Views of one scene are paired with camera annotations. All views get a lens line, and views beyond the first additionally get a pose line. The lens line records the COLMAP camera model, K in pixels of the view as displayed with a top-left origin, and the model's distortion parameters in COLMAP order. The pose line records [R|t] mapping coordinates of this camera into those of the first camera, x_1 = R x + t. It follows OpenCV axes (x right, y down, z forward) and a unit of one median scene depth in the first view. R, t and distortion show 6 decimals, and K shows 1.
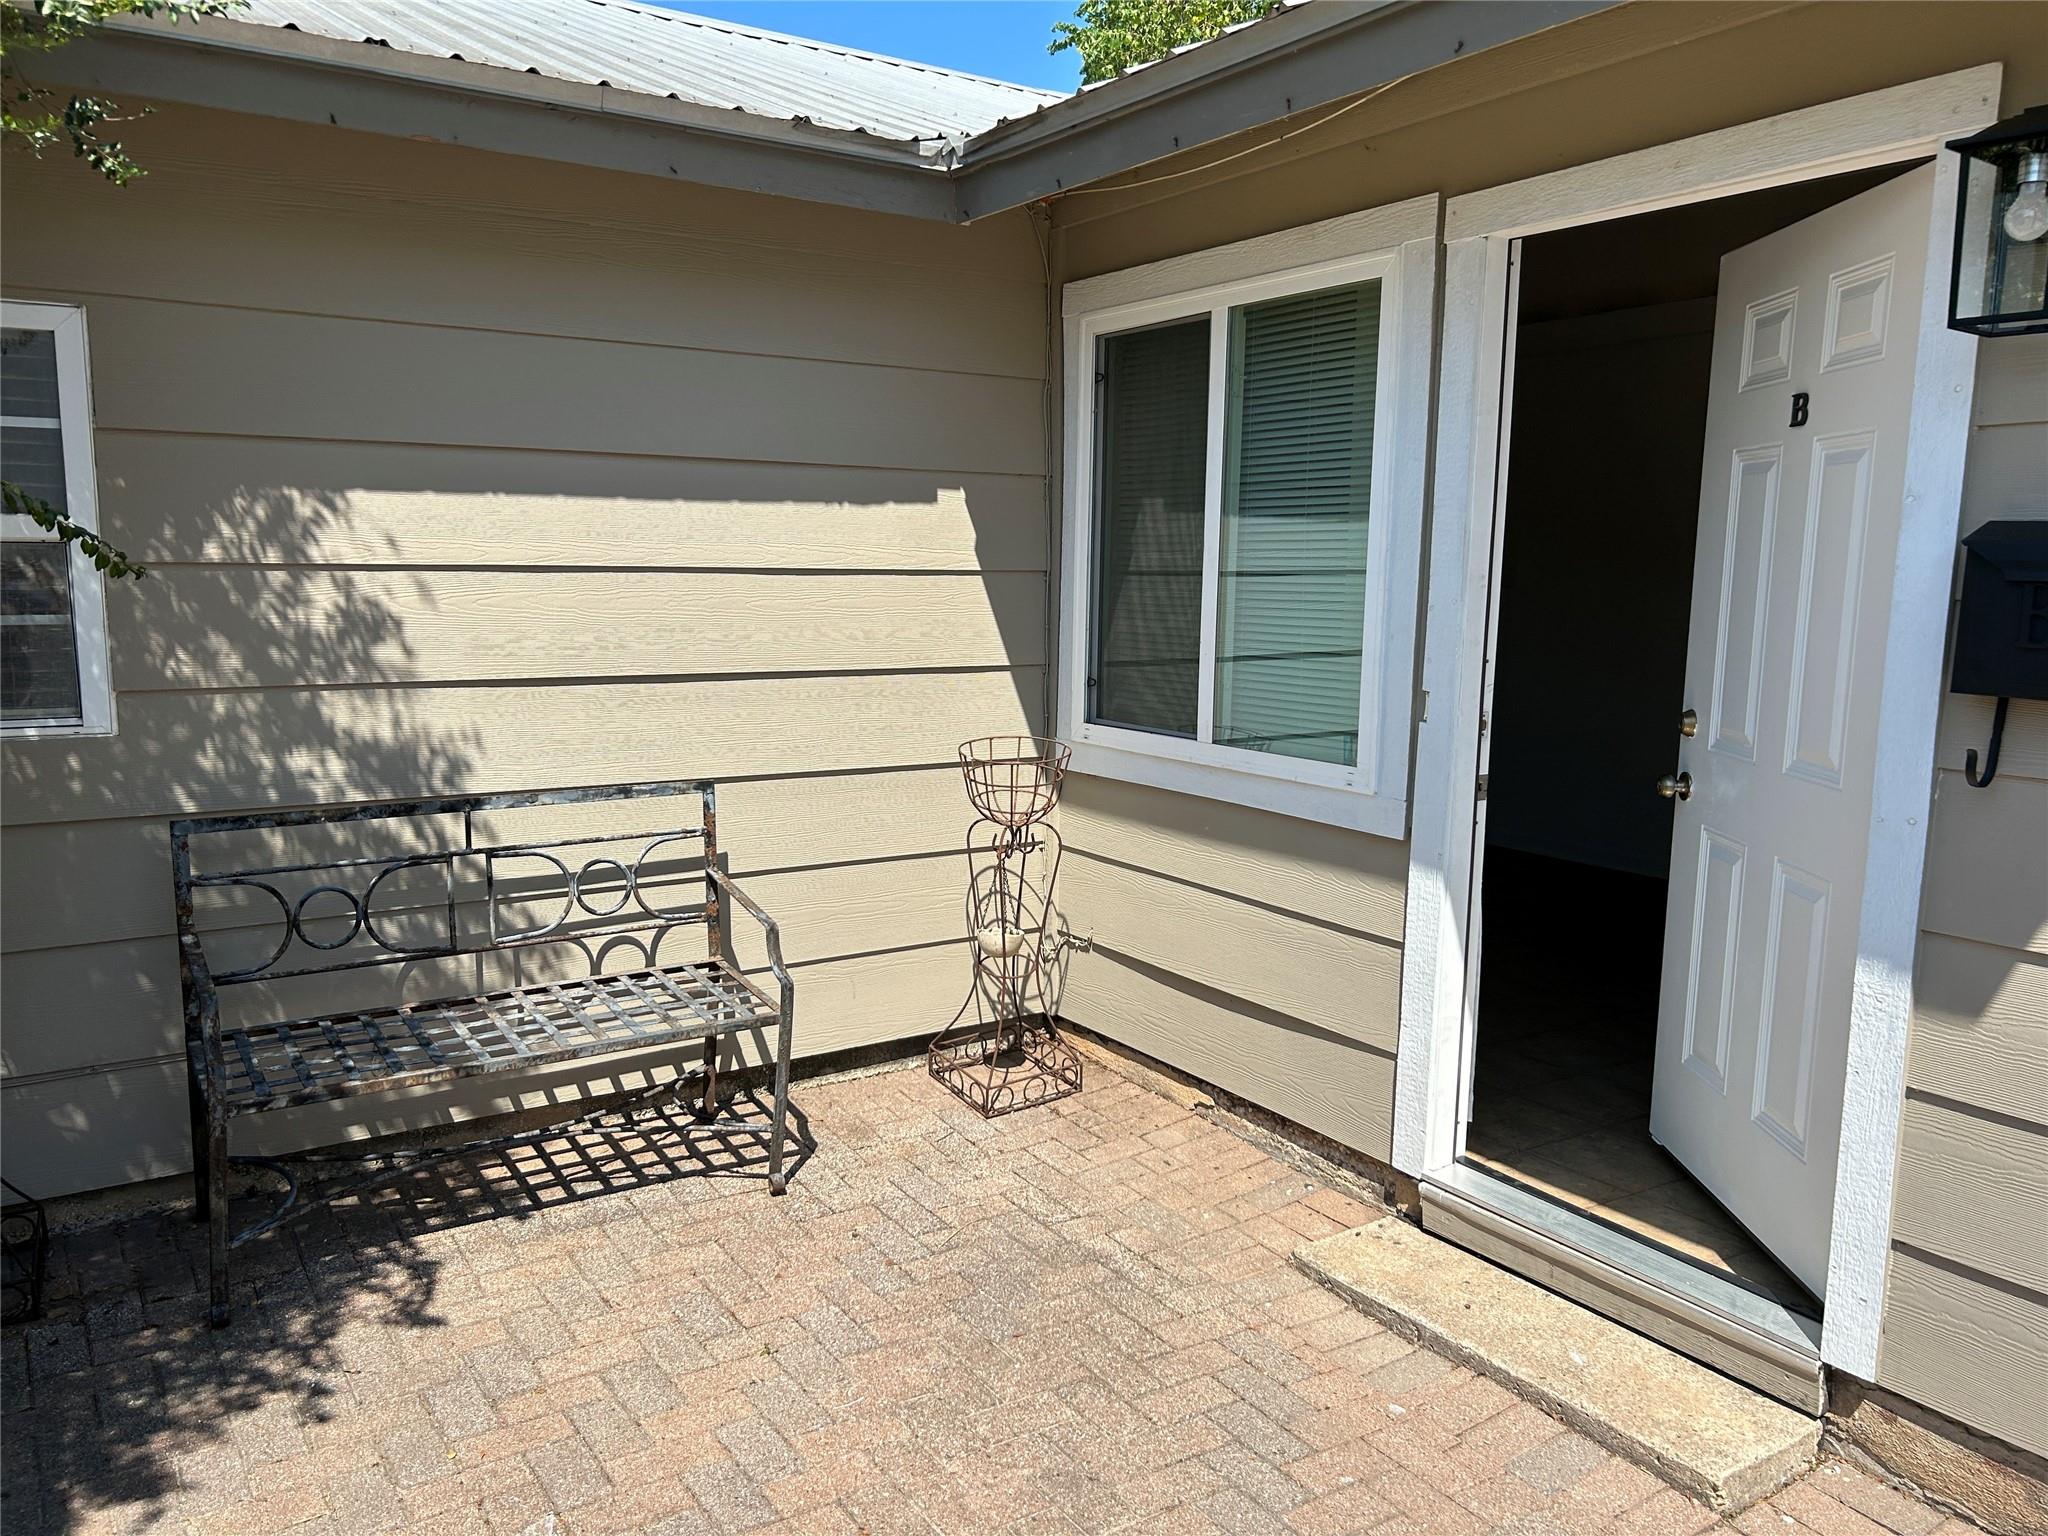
lens RADIAL K [[1555.6, 0, 1007.8], [0, 1555.6, 780.4], [0, 0, 1]] dist [0.066268, -0.070346]
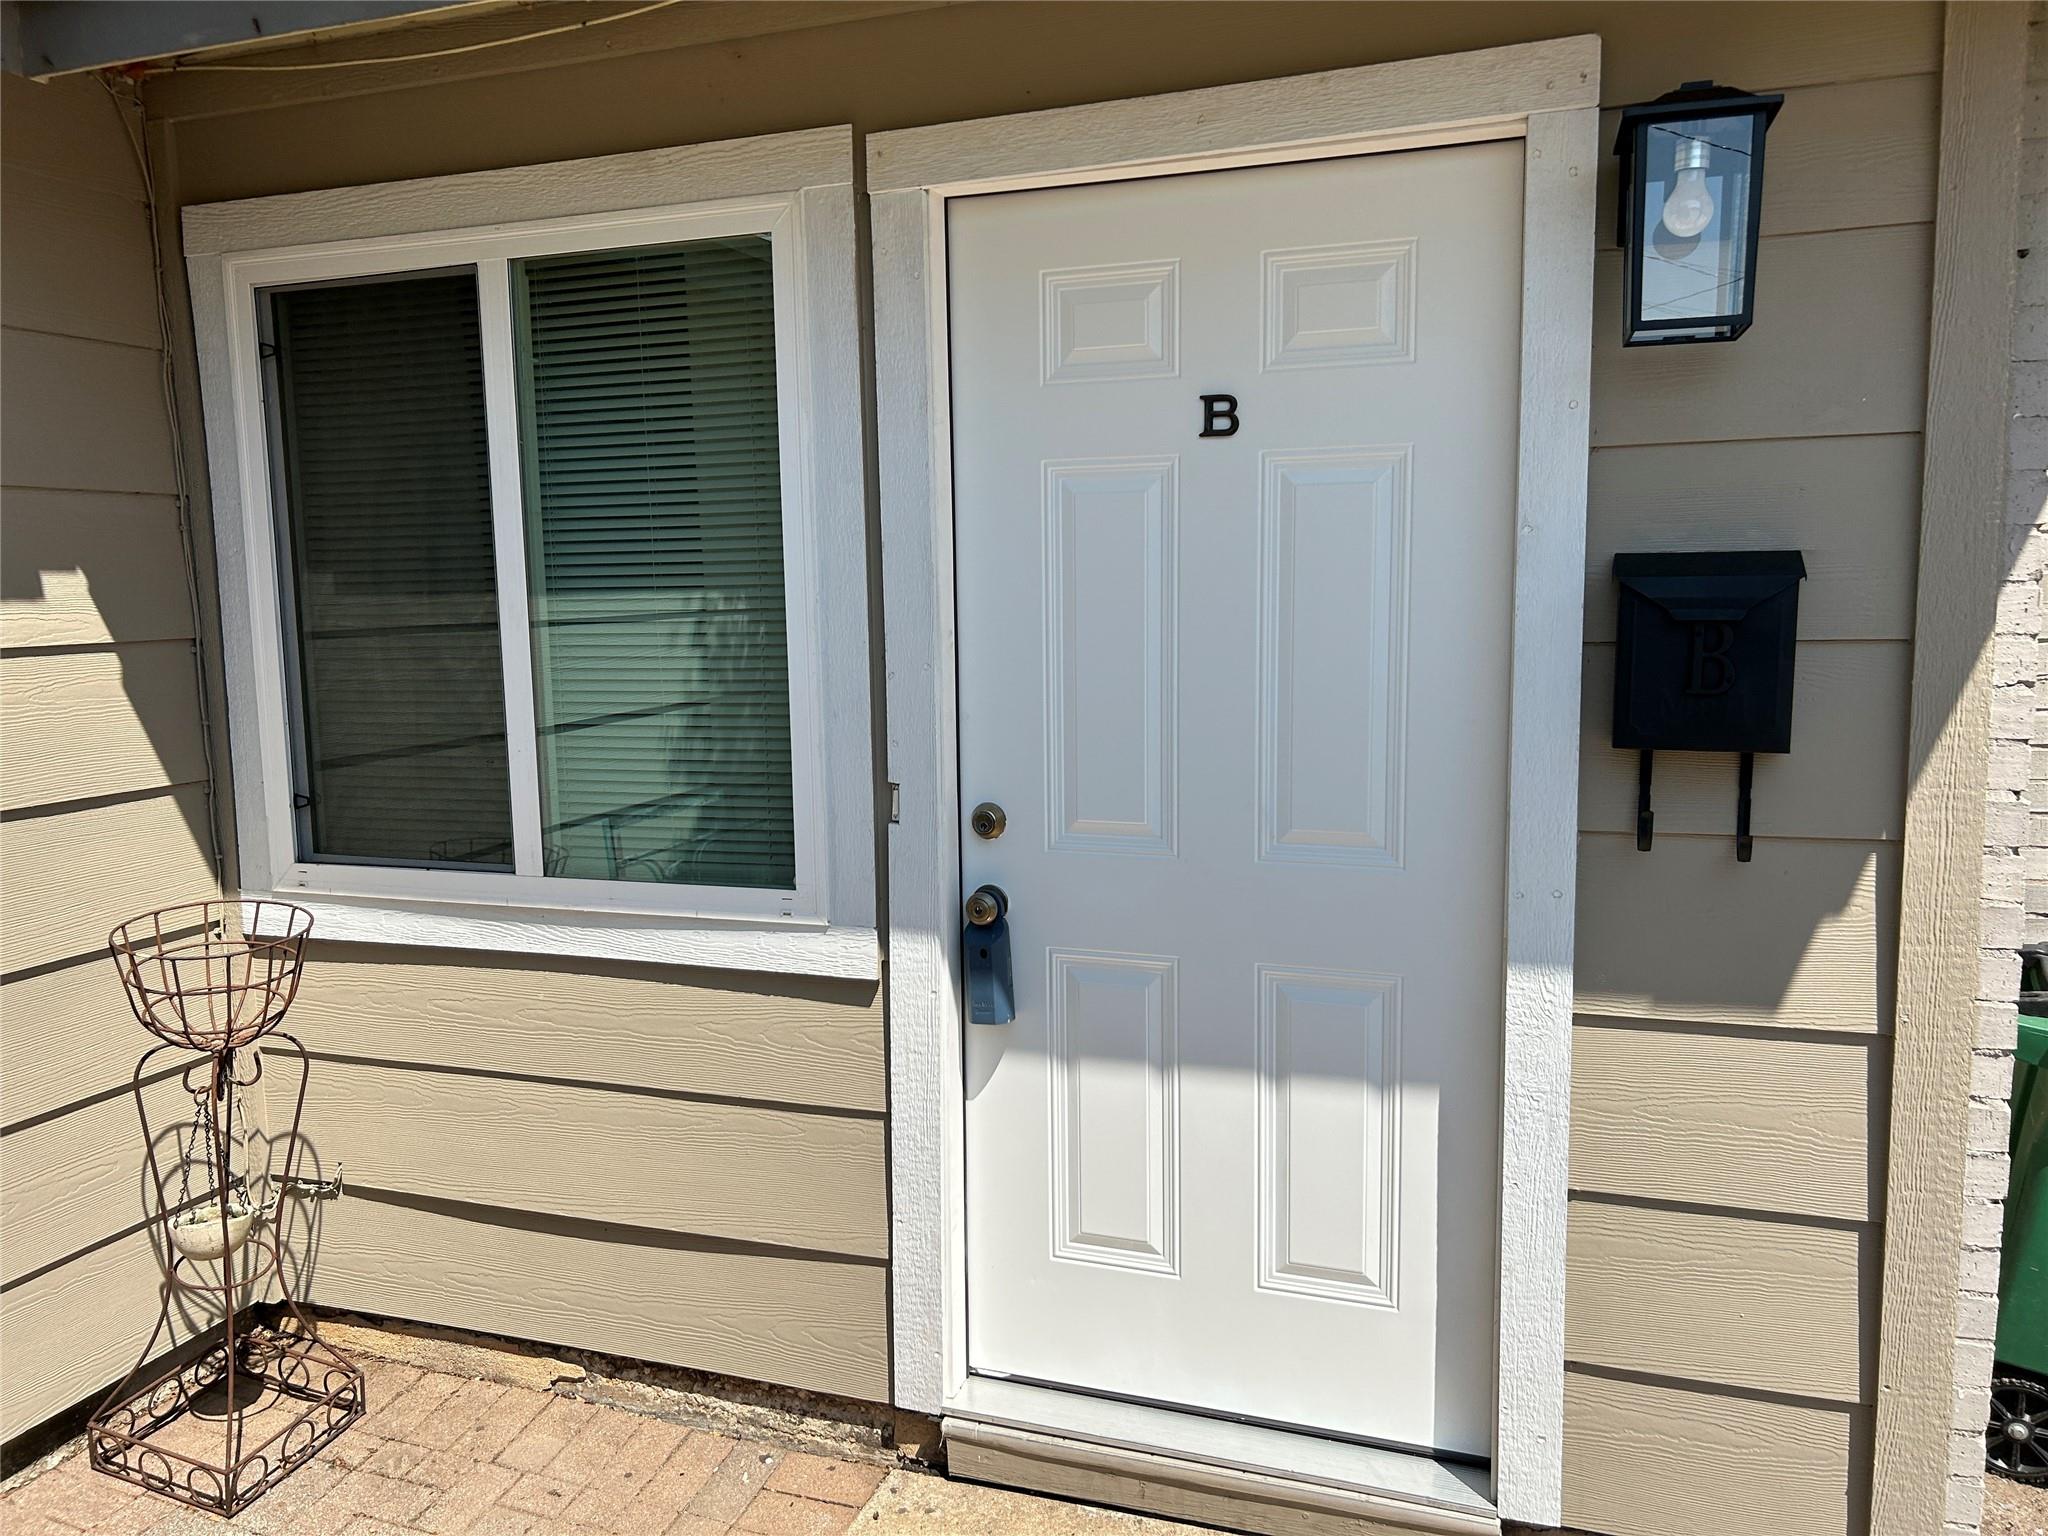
lens RADIAL K [[1555.6, 0, 1016.1], [0, 1555.6, 770.9], [0, 0, 1]] dist [0.066268, -0.070346]
pose [[0.794241, -0.103035, 0.598803, -0.129092], [0.115339, 0.993165, 0.017909, -0.064664], [-0.596555, 0.054841, 0.800696, 0.330854]]
